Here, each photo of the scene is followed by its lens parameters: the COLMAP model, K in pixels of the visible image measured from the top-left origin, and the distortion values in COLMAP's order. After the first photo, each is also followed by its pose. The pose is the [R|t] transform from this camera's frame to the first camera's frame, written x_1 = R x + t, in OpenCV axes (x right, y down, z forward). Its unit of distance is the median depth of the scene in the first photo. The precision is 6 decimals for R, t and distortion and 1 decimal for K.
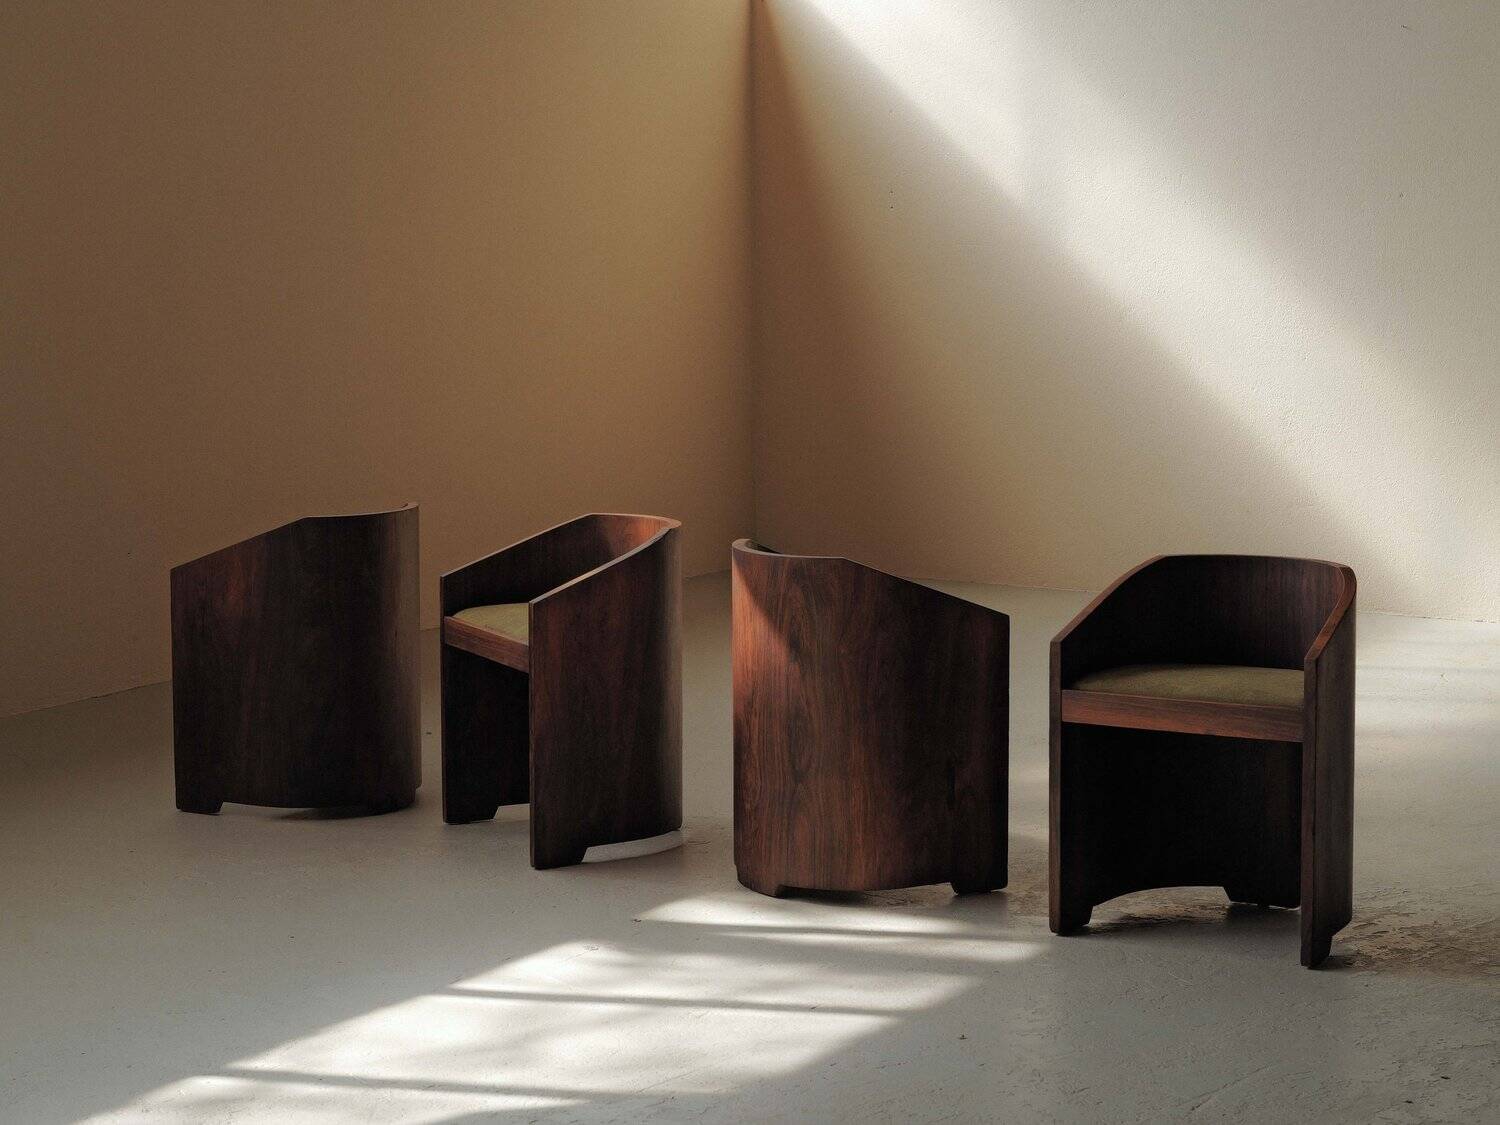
lens RADIAL K [[2693.4, 0, 655.1], [0, 2693.4, 560.0], [0, 0, 1]] dist [-0.041652, -0.009706]
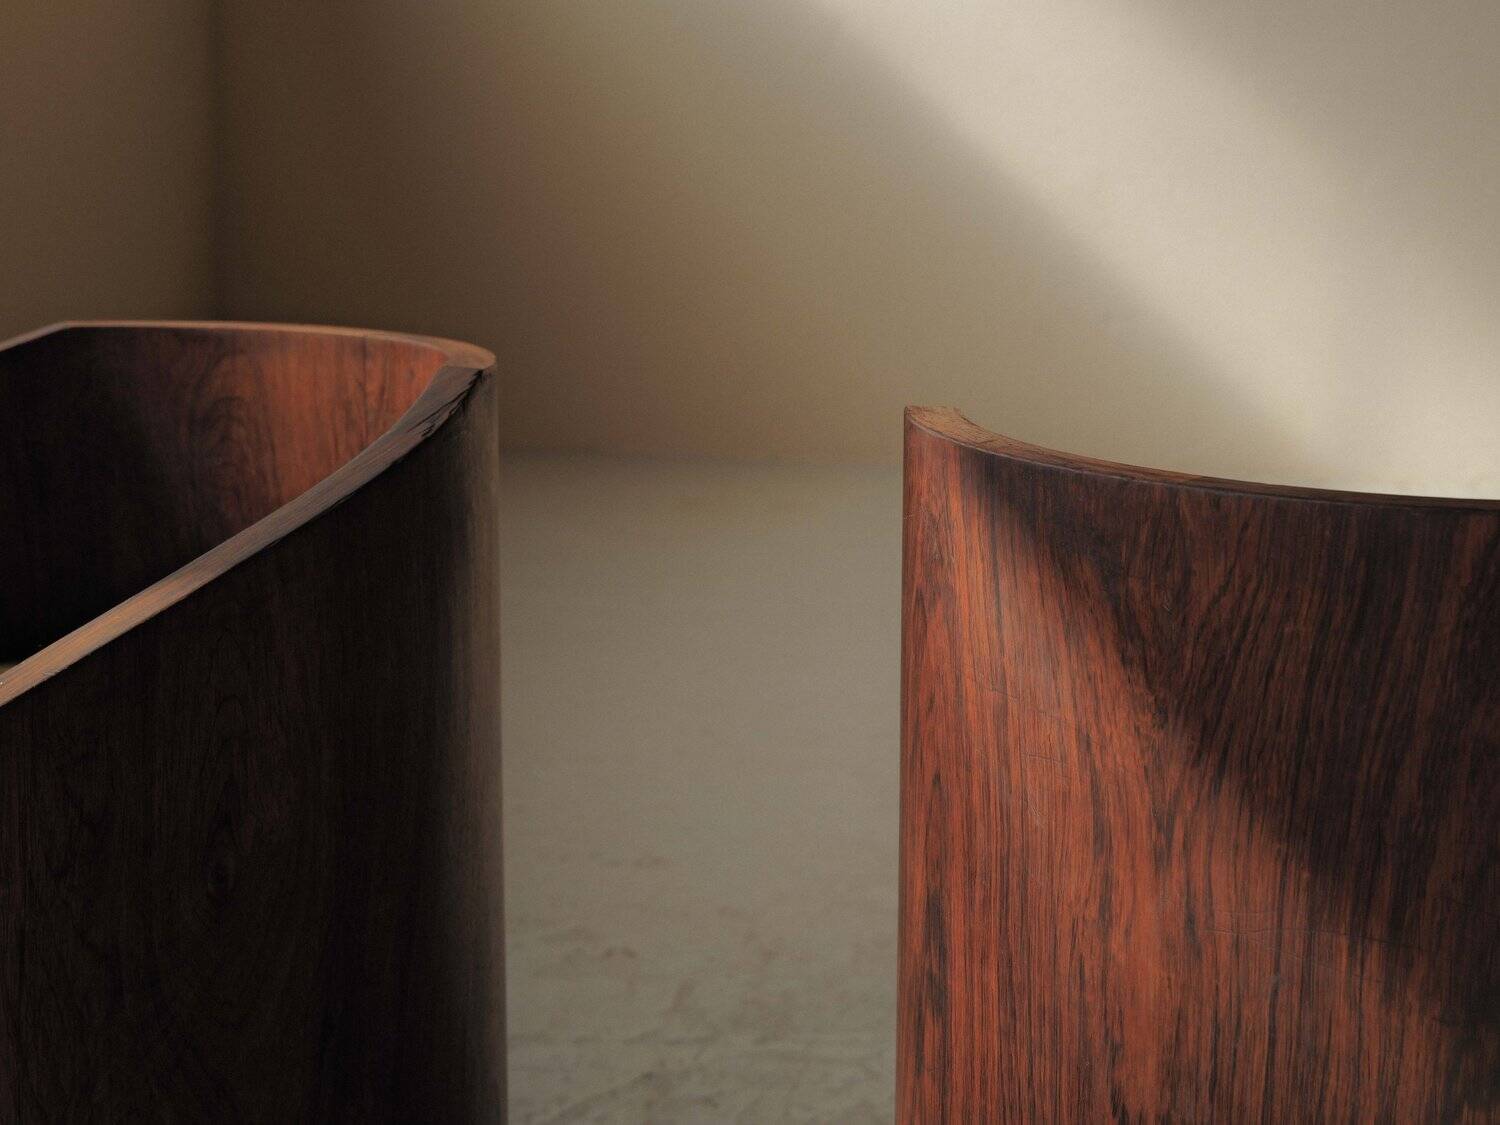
lens RADIAL K [[2594.2, 0, 750.0], [0, 2594.2, 562.5], [0, 0, 1]] dist [-0.062493, -0.067022]
pose [[0.947086, -0.053077, 0.316562, -0.043036], [0.033408, 0.997177, 0.067245, -0.009621], [-0.319238, -0.053111, 0.946185, 0.809895]]
